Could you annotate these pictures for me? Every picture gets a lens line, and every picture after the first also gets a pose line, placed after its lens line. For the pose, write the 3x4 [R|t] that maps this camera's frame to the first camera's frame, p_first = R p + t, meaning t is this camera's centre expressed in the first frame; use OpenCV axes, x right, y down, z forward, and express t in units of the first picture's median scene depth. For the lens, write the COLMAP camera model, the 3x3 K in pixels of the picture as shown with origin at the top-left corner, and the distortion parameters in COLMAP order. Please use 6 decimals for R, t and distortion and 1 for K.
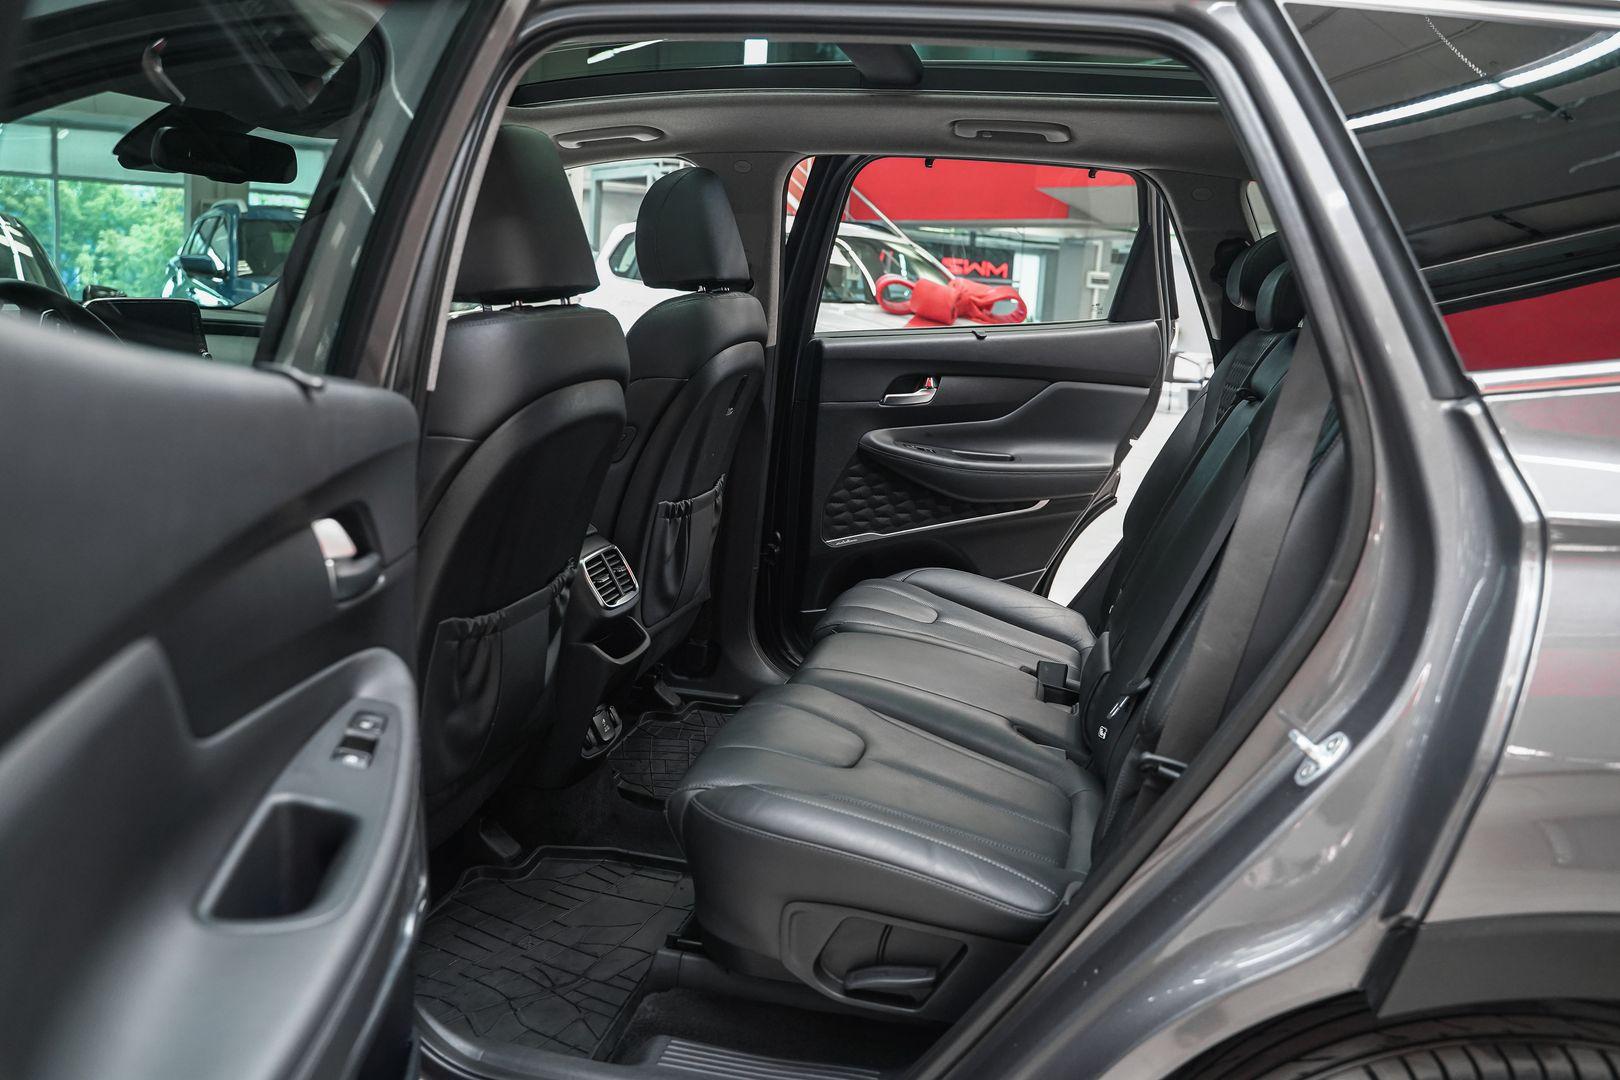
lens RADIAL K [[1311.1, 0, 803.5], [0, 1311.1, 538.5], [0, 0, 1]] dist [-0.116846, 0.098653]
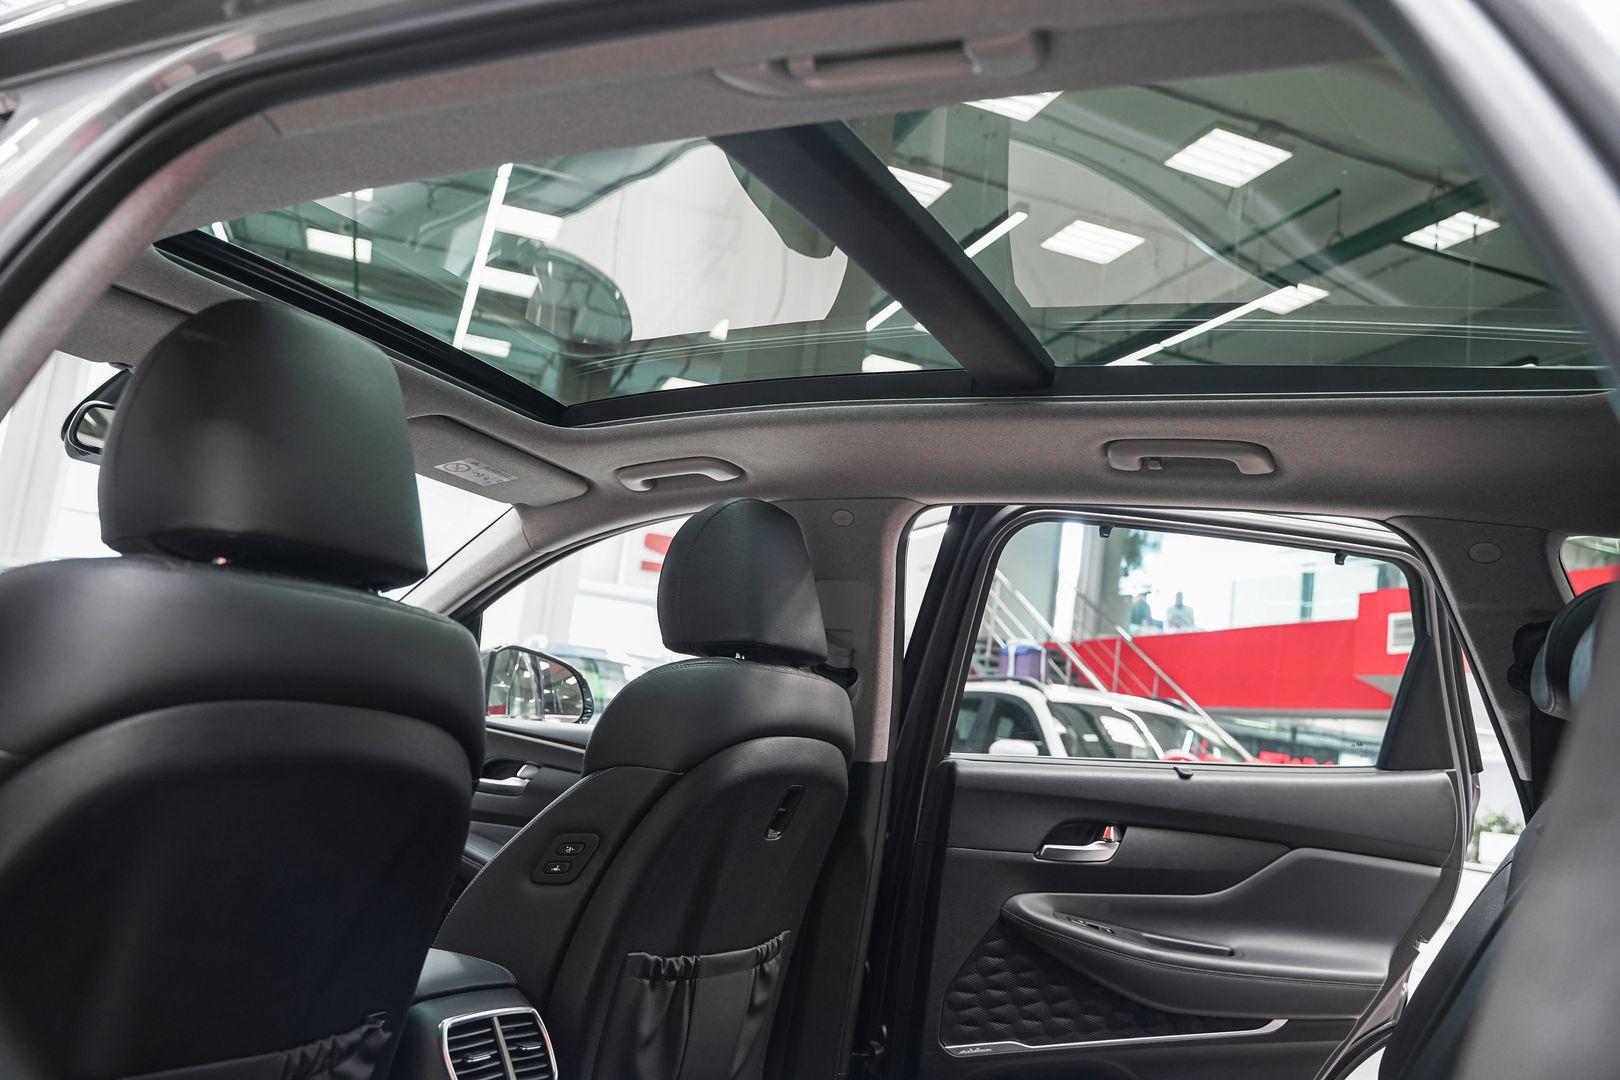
lens RADIAL K [[1311.1, 0, 803.5], [0, 1311.1, 538.5], [0, 0, 1]] dist [-0.116846, 0.098653]
pose [[0.969782, 0.030650, -0.242042, 0.101889], [-0.114915, 0.932522, -0.342341, -0.006690], [0.215216, 0.359810, 0.907865, 0.257818]]
